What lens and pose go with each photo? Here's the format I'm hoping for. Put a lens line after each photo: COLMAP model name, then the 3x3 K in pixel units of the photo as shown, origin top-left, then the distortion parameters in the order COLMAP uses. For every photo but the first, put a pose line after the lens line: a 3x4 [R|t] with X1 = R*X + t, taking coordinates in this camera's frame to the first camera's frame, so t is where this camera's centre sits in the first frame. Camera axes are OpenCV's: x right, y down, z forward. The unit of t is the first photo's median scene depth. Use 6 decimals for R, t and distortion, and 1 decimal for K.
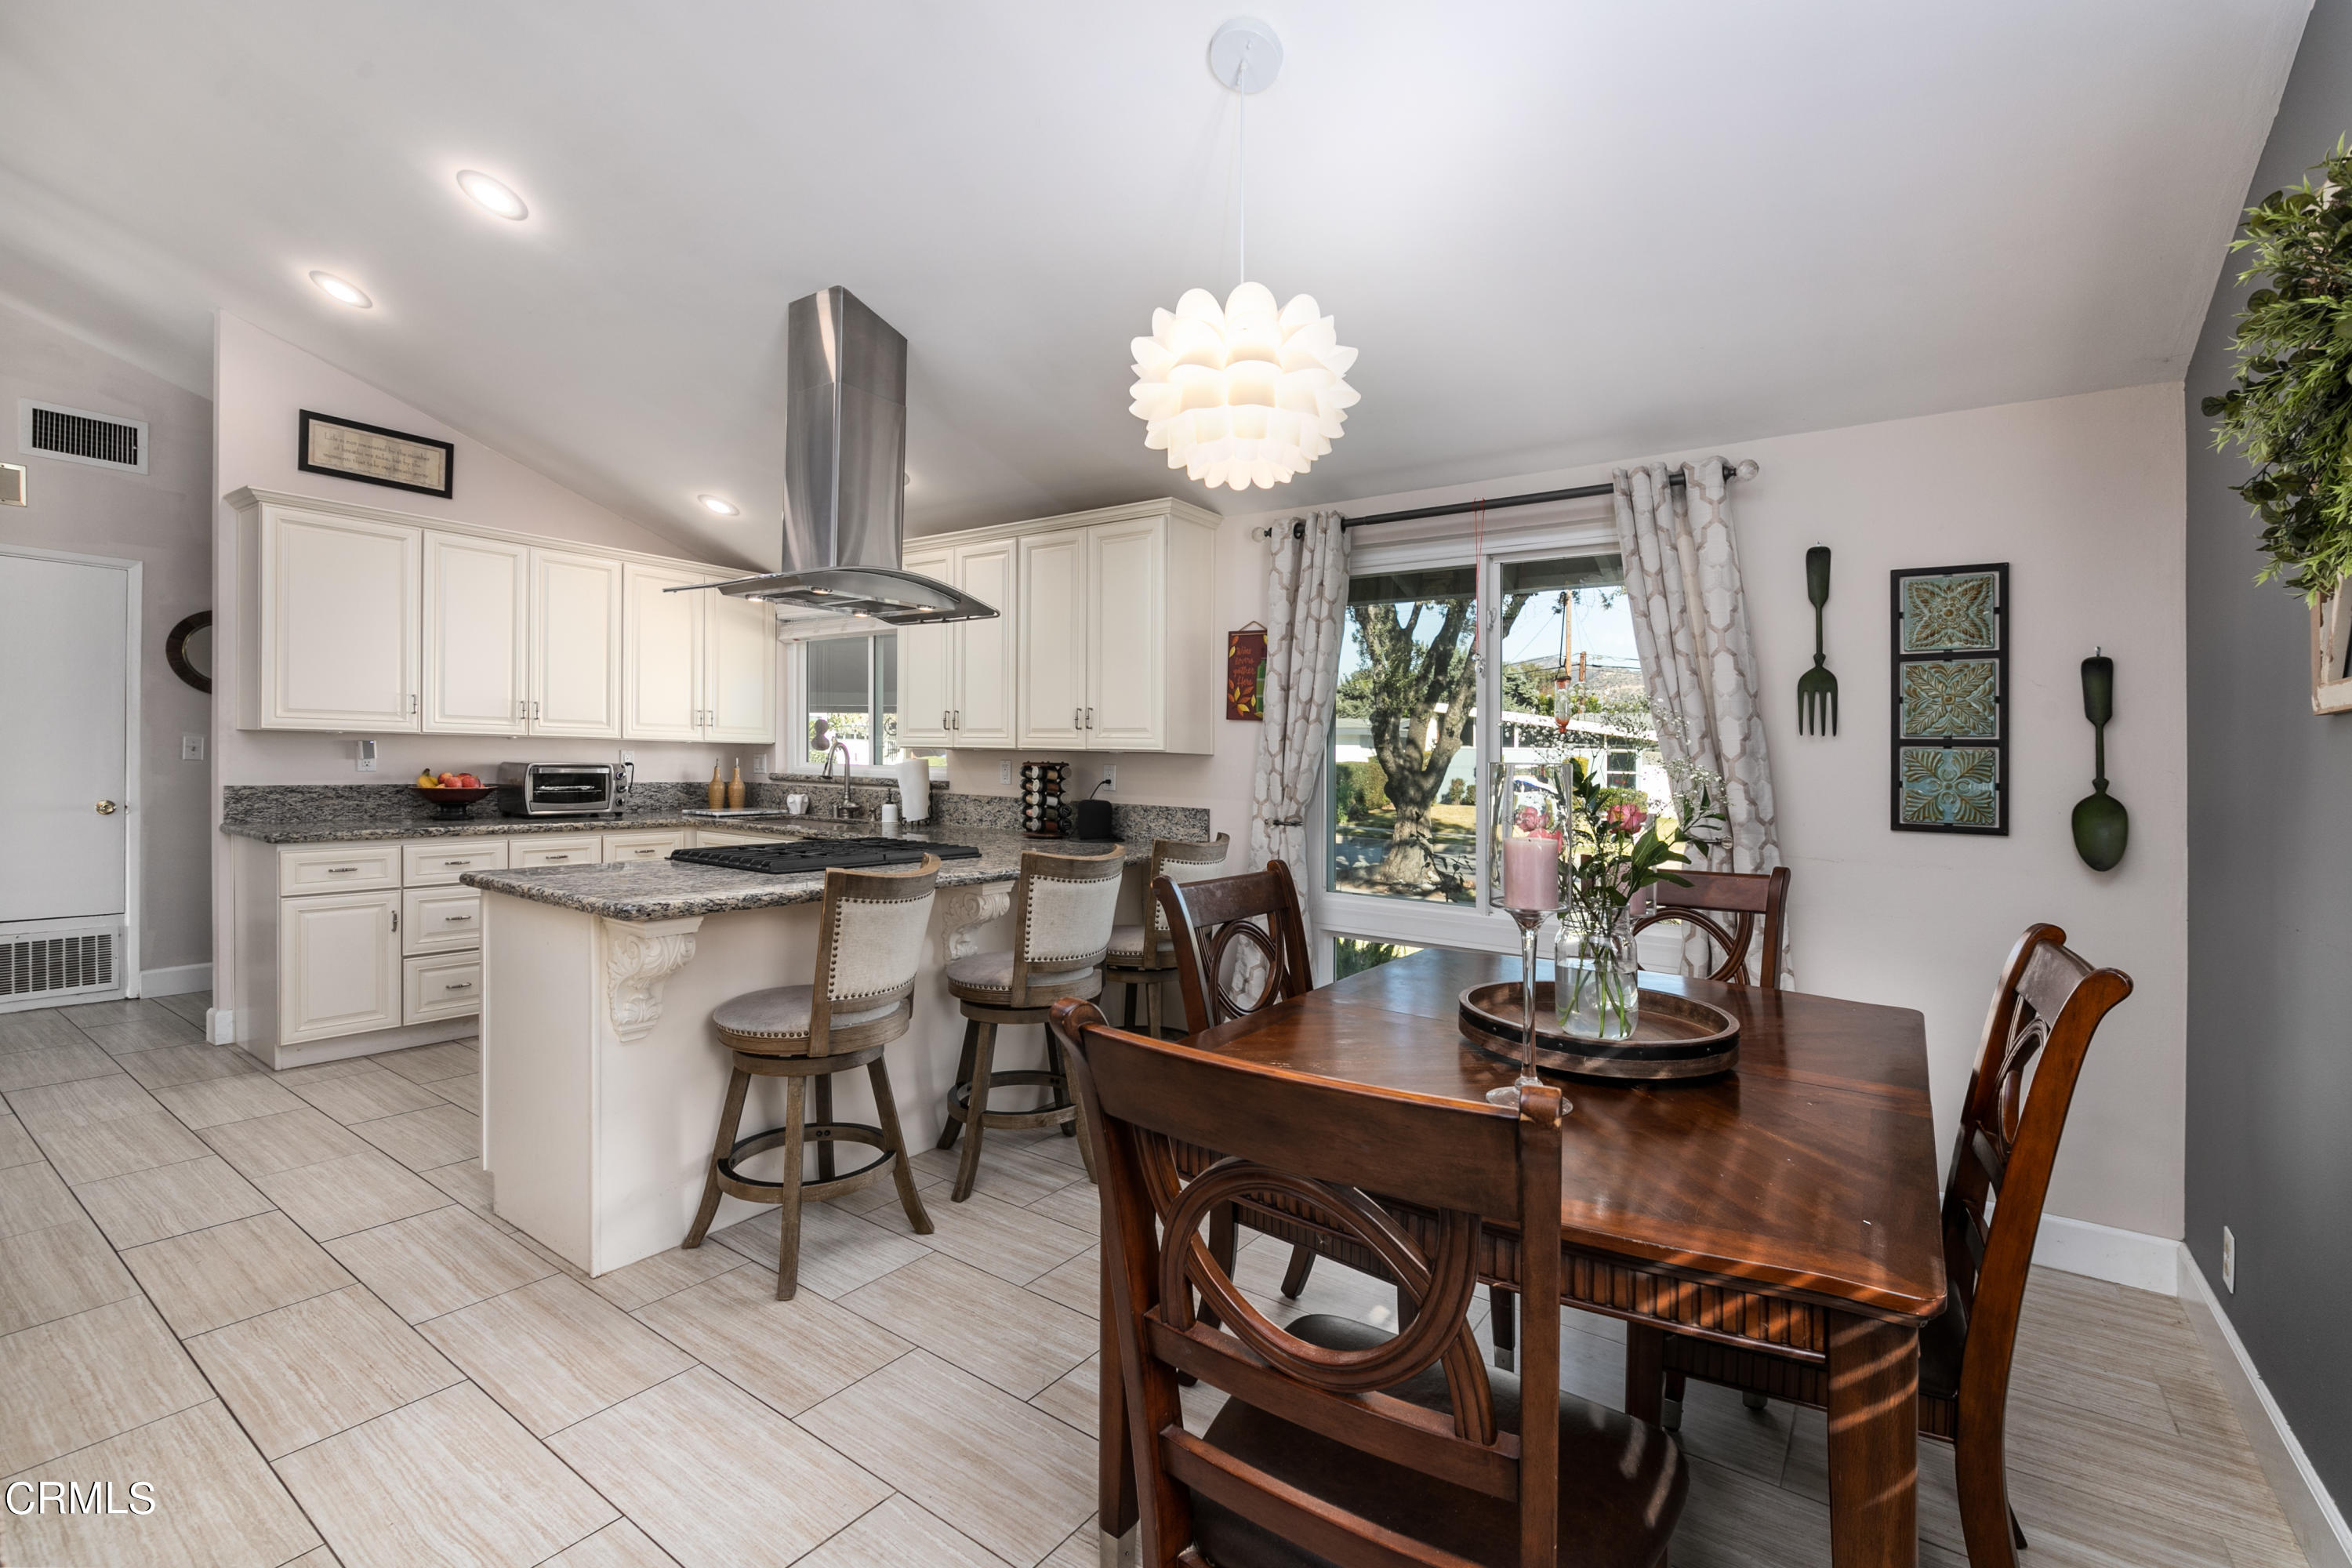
lens RADIAL K [[1027.0, 0, 1207.5], [0, 1027.0, 804.5], [0, 0, 1]] dist [-0.002555, -0.000016]
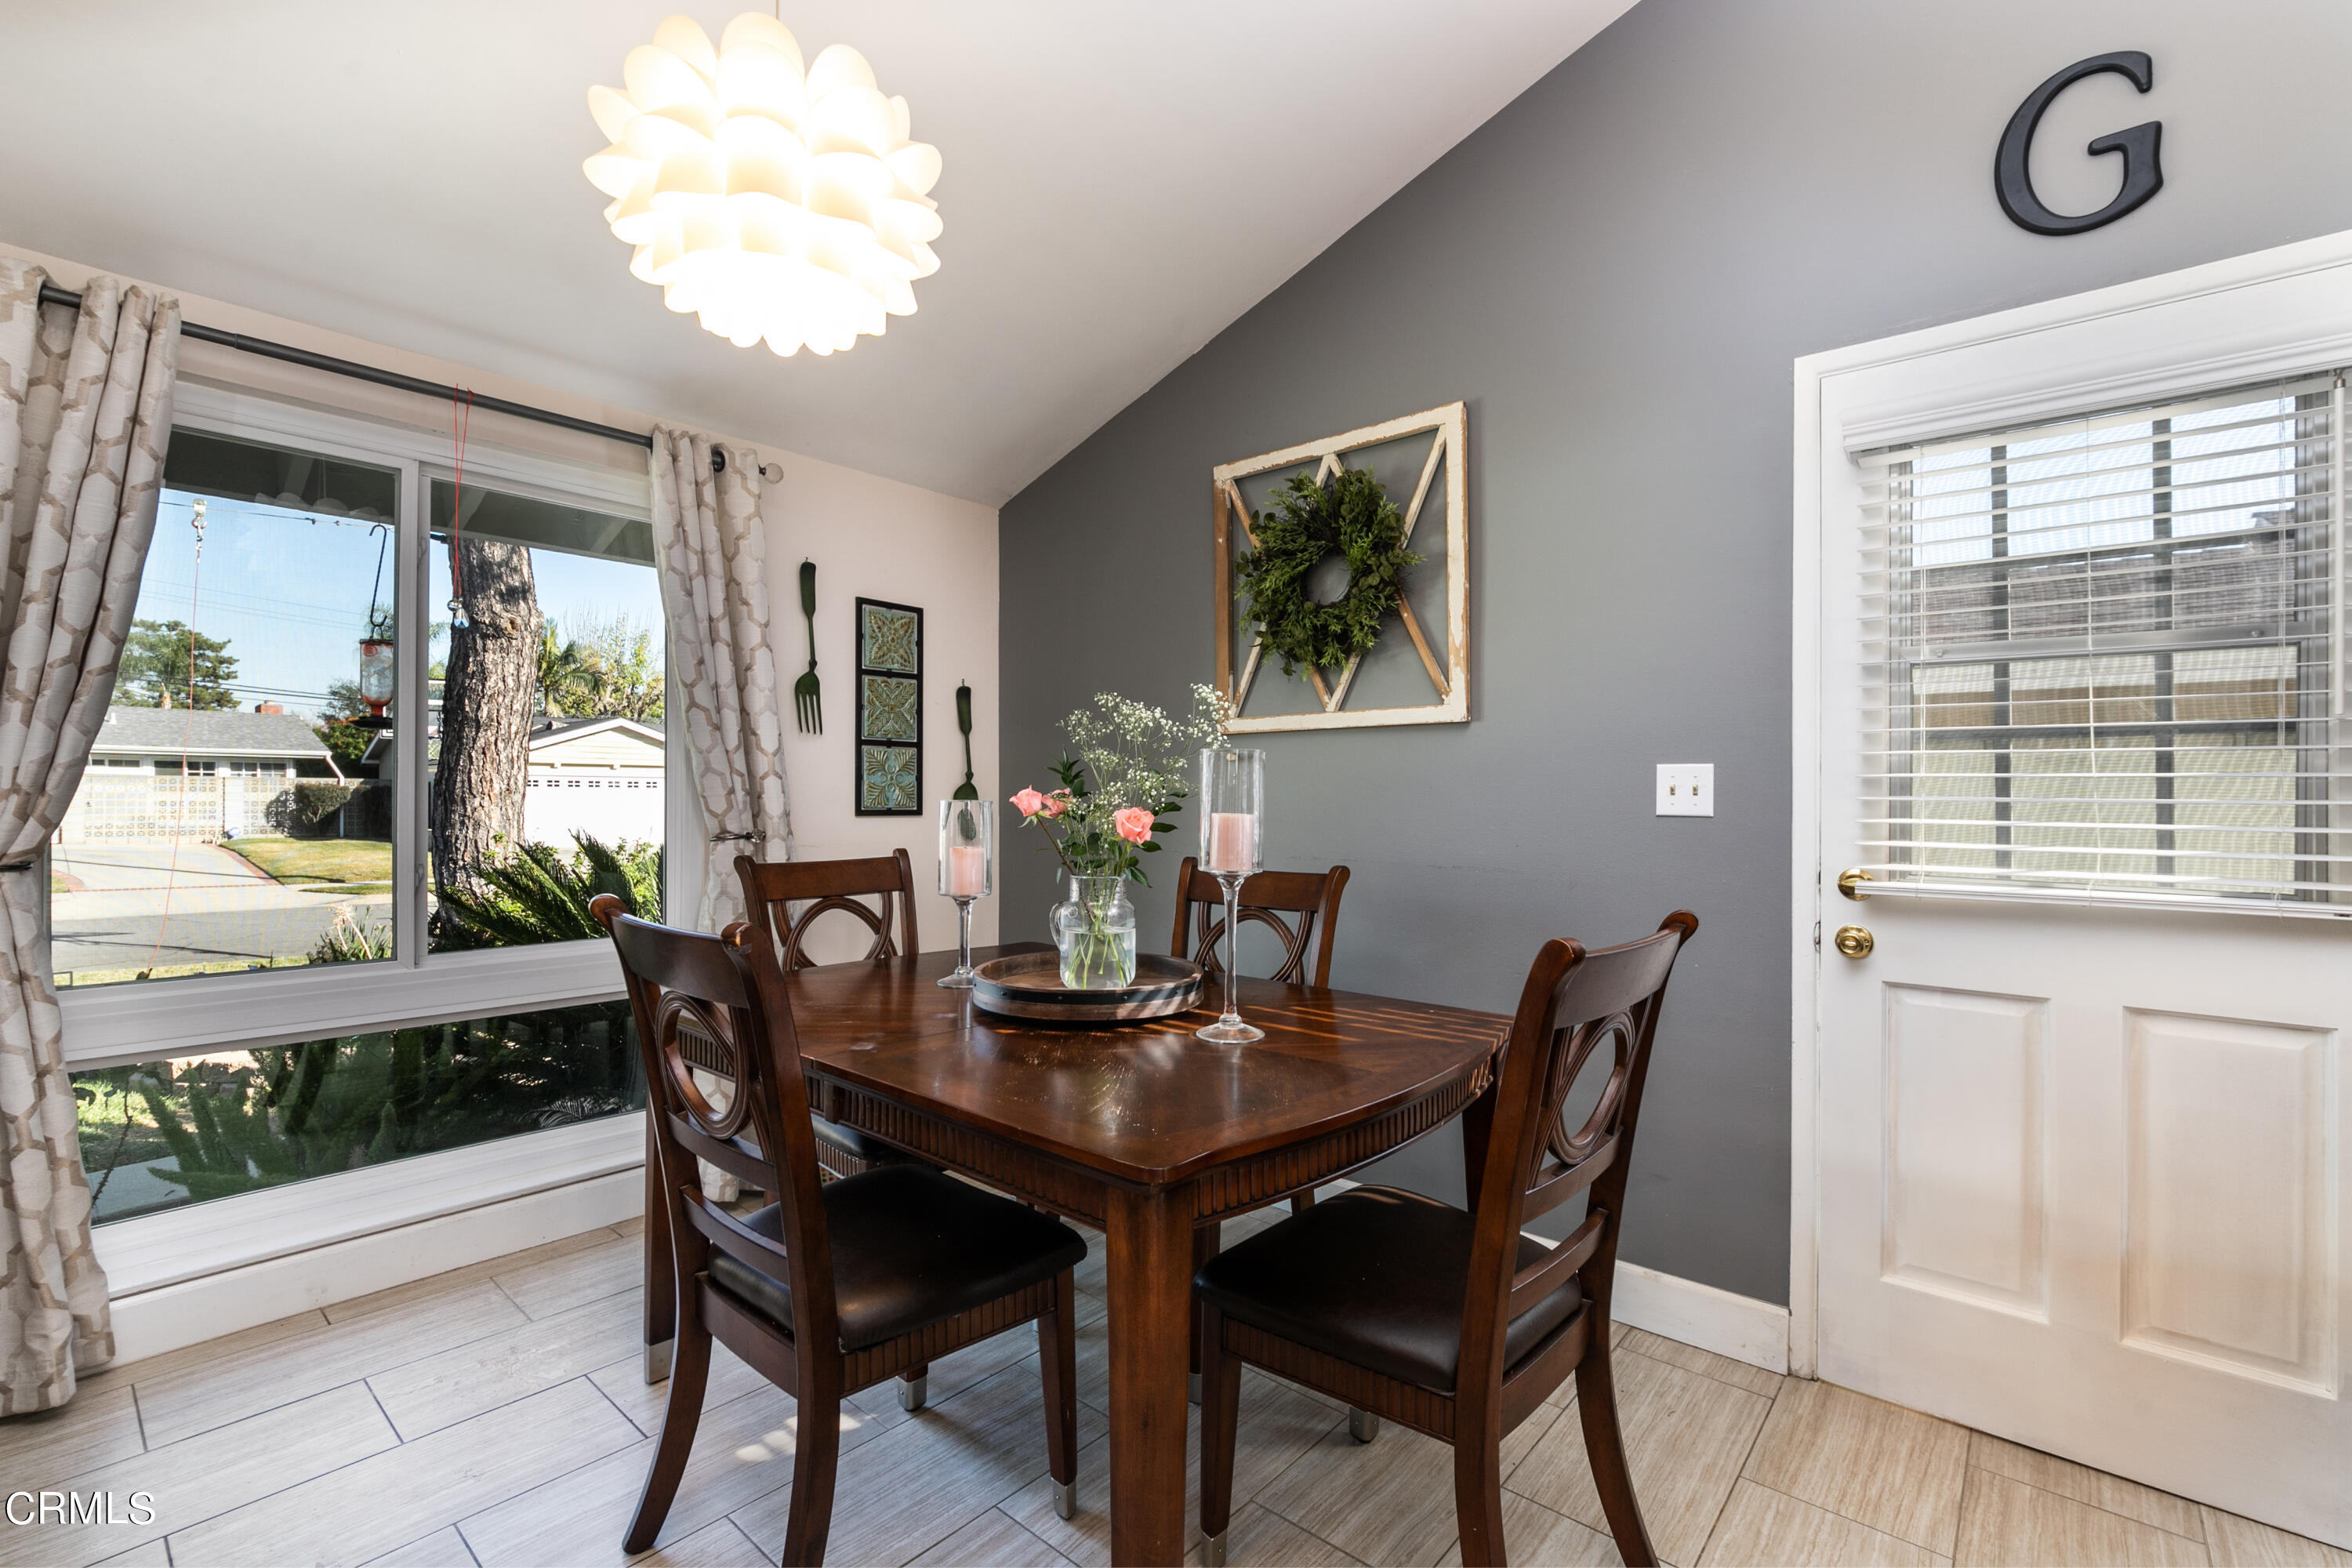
lens RADIAL K [[1027.0, 0, 1207.5], [0, 1027.0, 804.5], [0, 0, 1]] dist [-0.002555, -0.000016]
pose [[0.098175, -0.029053, 0.994745, -0.304608], [0.035919, 0.999026, 0.025633, -0.002636], [-0.994521, 0.033213, 0.099123, 0.308750]]
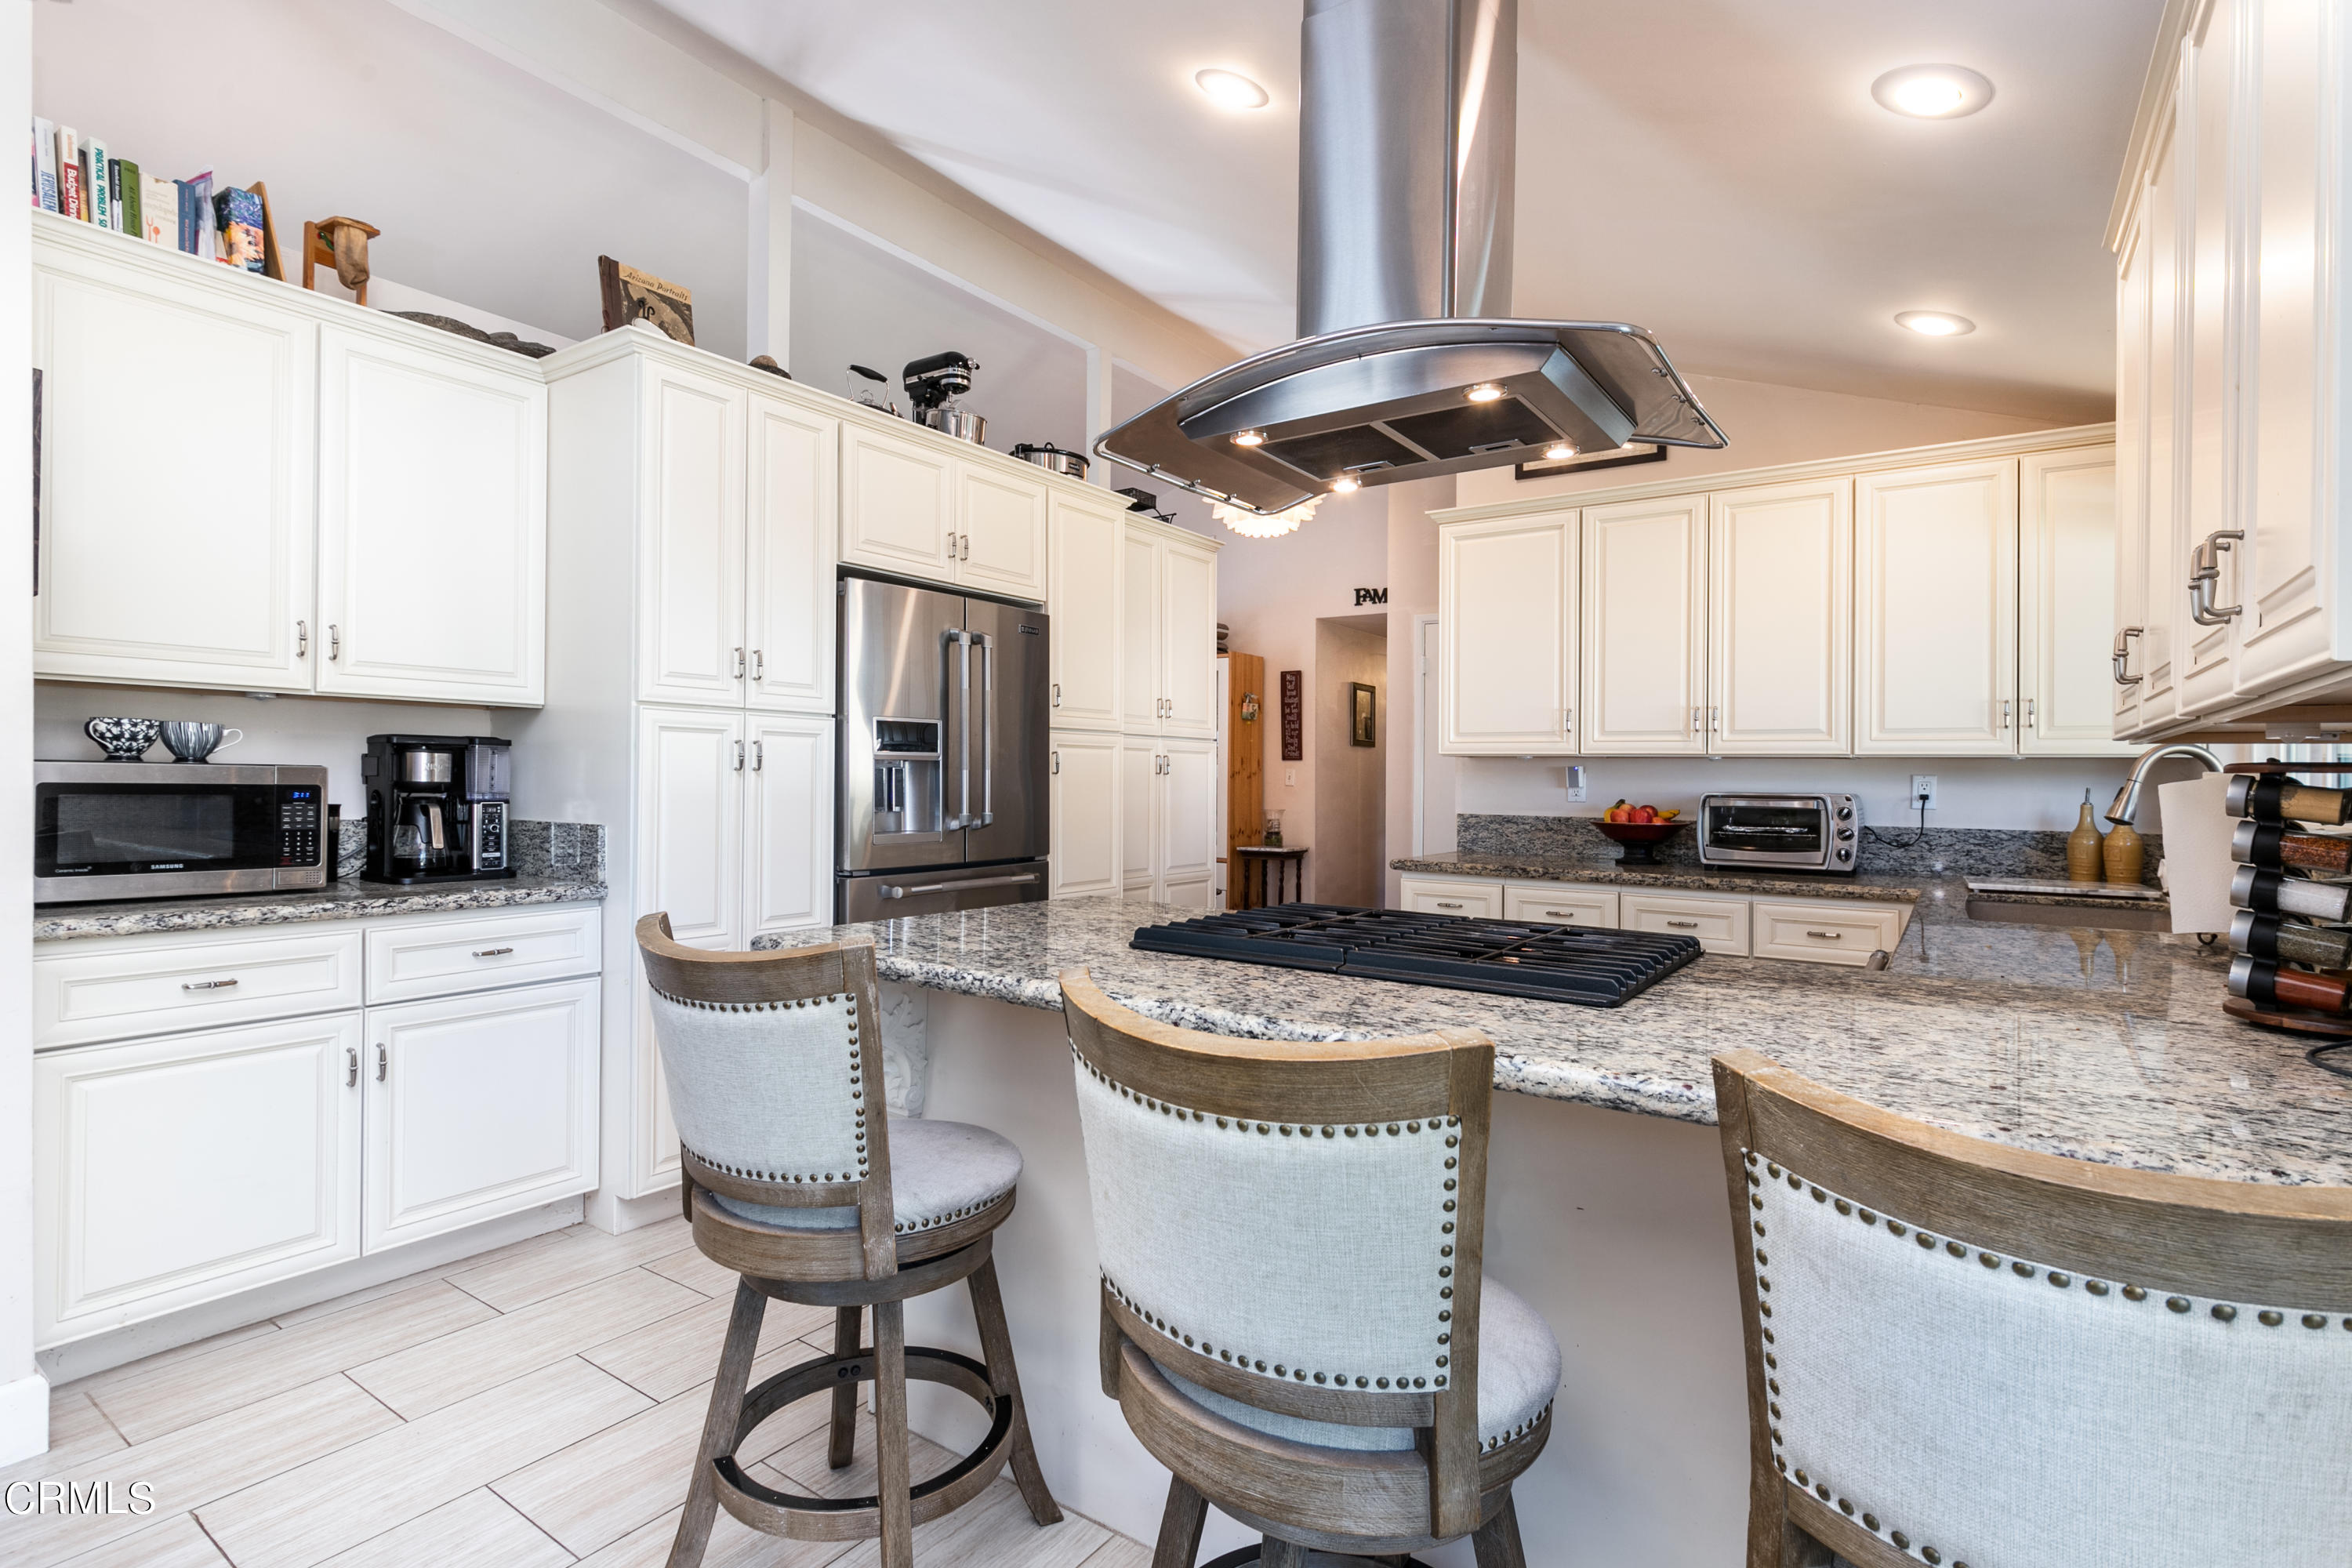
lens RADIAL K [[1129.5, 0, 1176.0], [0, 1129.5, 784.0], [0, 0, 1]] dist [-0.000156, -0.000010]
pose [[-0.003572, -0.021098, -0.999771, 0.146743], [-0.061457, 0.997892, -0.020839, -0.006754], [0.998103, 0.061369, -0.004861, 0.675548]]
